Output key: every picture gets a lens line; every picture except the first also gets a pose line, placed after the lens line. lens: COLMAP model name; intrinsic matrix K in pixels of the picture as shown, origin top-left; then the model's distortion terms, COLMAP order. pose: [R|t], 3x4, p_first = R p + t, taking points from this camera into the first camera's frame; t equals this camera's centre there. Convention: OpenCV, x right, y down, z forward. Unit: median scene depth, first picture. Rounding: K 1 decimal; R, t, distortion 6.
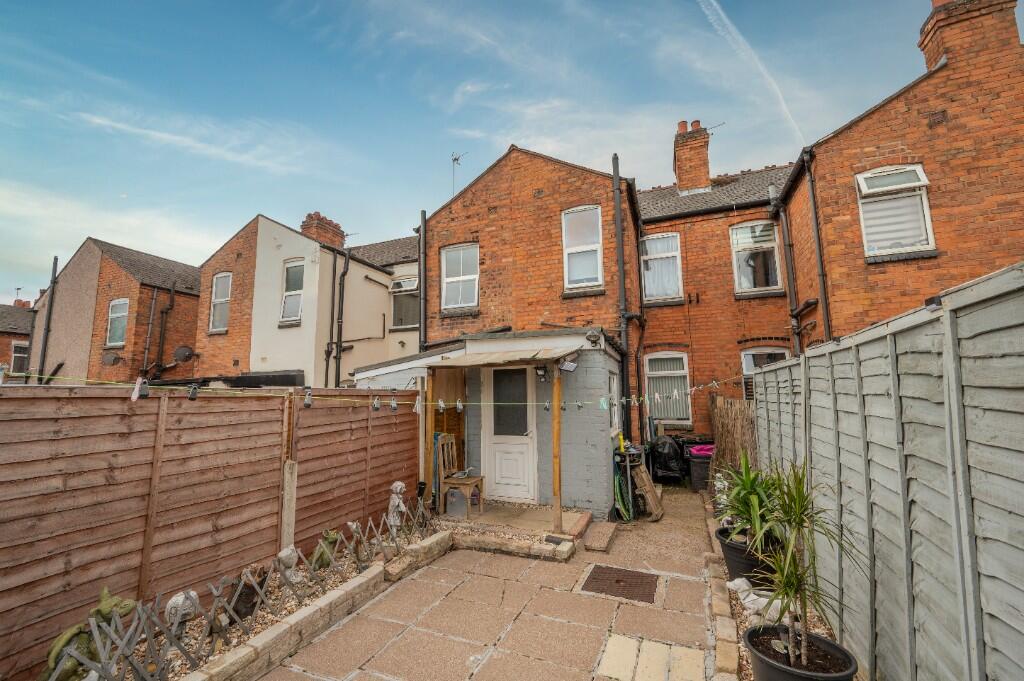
lens RADIAL K [[421.1, 0, 512.0], [0, 421.1, 340.5], [0, 0, 1]] dist [-0.000380, 0.000140]
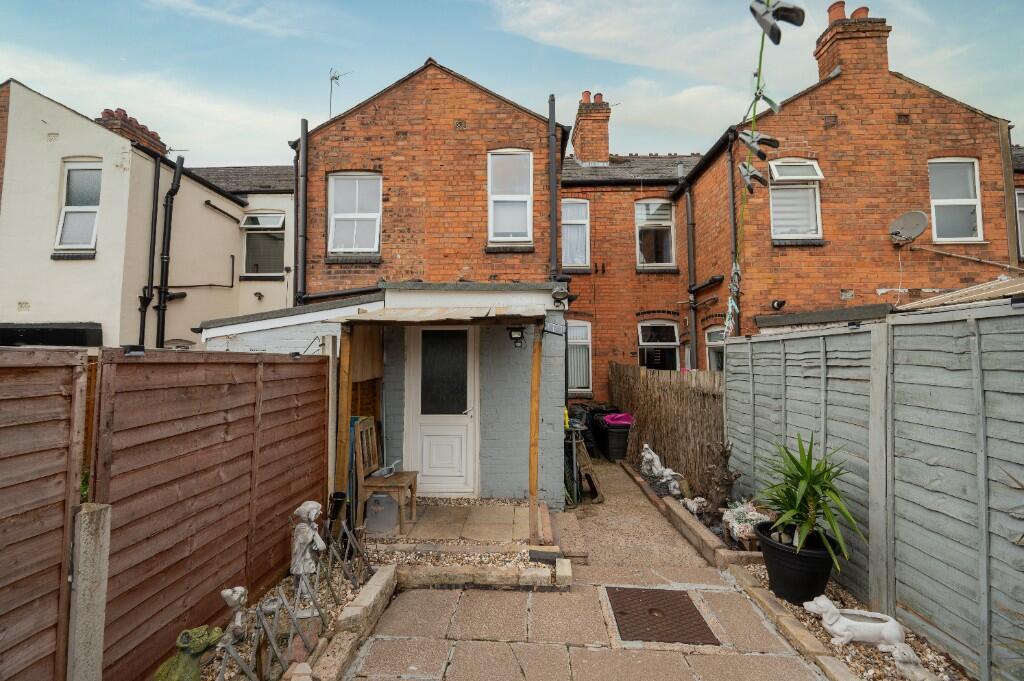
lens RADIAL K [[407.3, 0, 515.0], [0, 407.3, 334.3], [0, 0, 1]] dist [-0.002247, -0.000019]
pose [[0.940282, 0.033554, 0.338739, -0.120415], [-0.054552, 0.997122, 0.052655, 0.024413], [-0.335997, -0.067990, 0.939406, 0.213280]]
